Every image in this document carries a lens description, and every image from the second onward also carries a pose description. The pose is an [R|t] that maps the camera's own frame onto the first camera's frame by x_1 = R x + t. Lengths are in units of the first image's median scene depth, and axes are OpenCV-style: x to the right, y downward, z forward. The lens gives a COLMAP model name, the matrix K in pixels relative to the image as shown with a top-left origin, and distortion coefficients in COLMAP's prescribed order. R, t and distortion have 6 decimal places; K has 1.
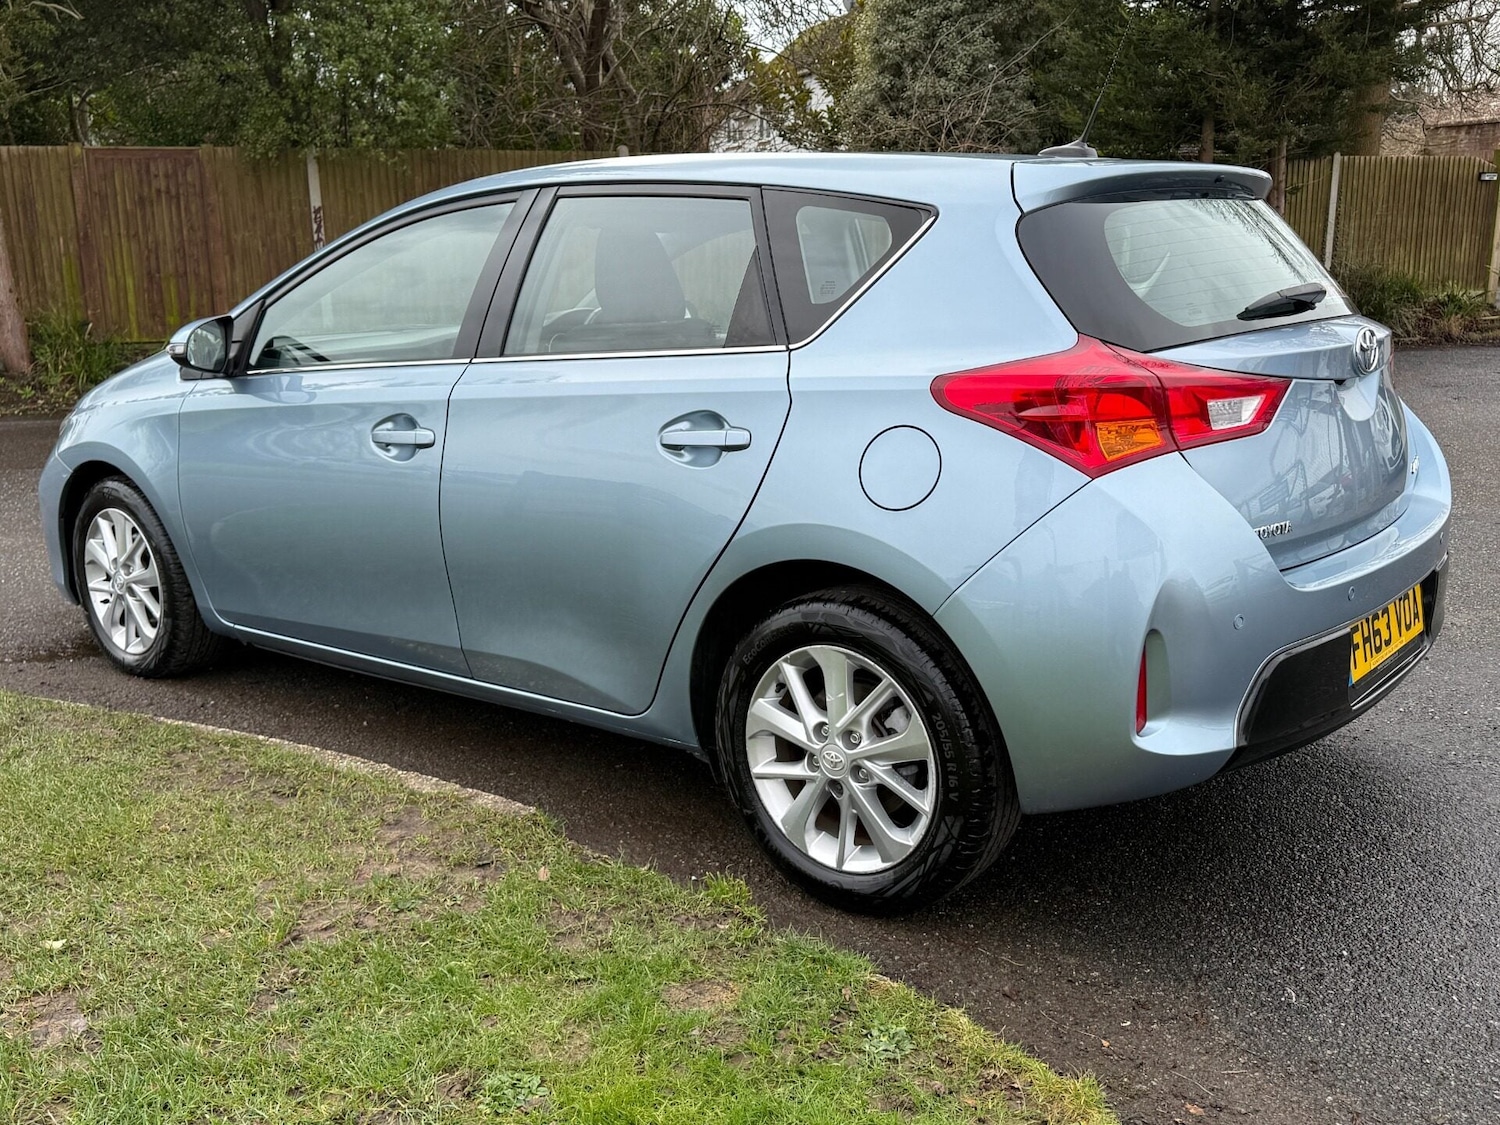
lens RADIAL K [[1408.6, 0, 750.0], [0, 1408.6, 562.5], [0, 0, 1]] dist [0.114845, -0.187871]
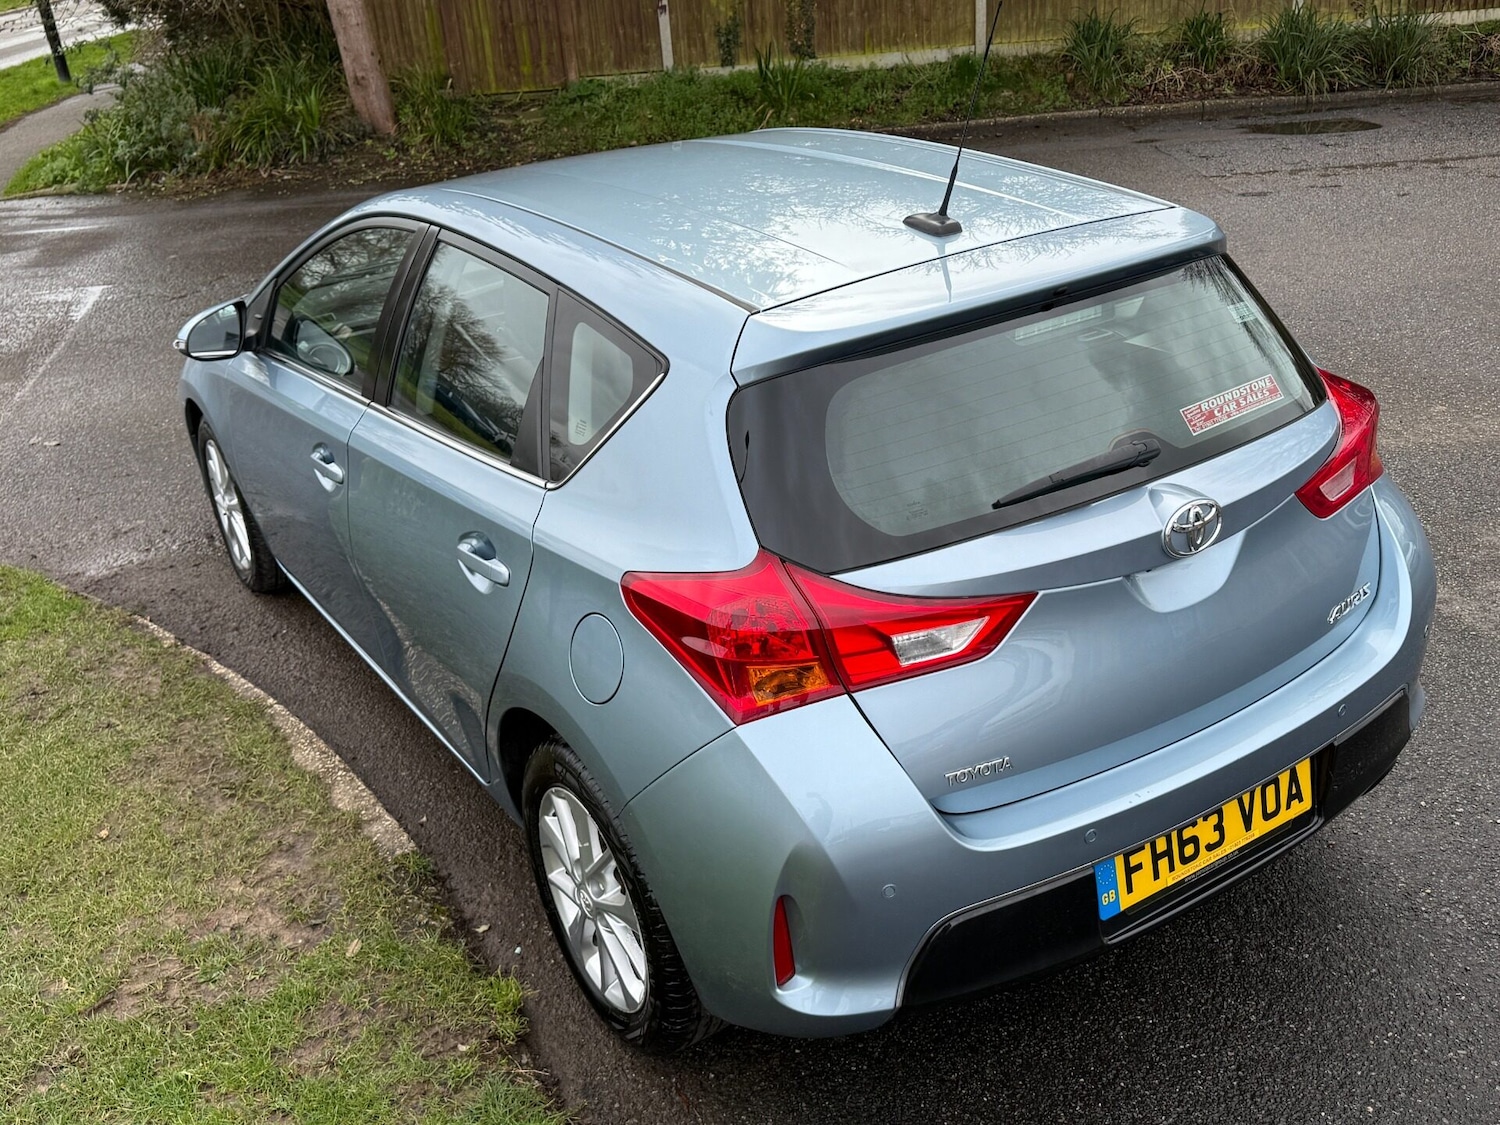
lens RADIAL K [[1408.6, 0, 750.0], [0, 1408.6, 562.5], [0, 0, 1]] dist [0.114845, -0.187871]
pose [[0.949592, 0.085702, -0.301547, 0.089865], [-0.015186, 0.973352, 0.228814, -0.064598], [0.313122, -0.212701, 0.925588, 0.030851]]
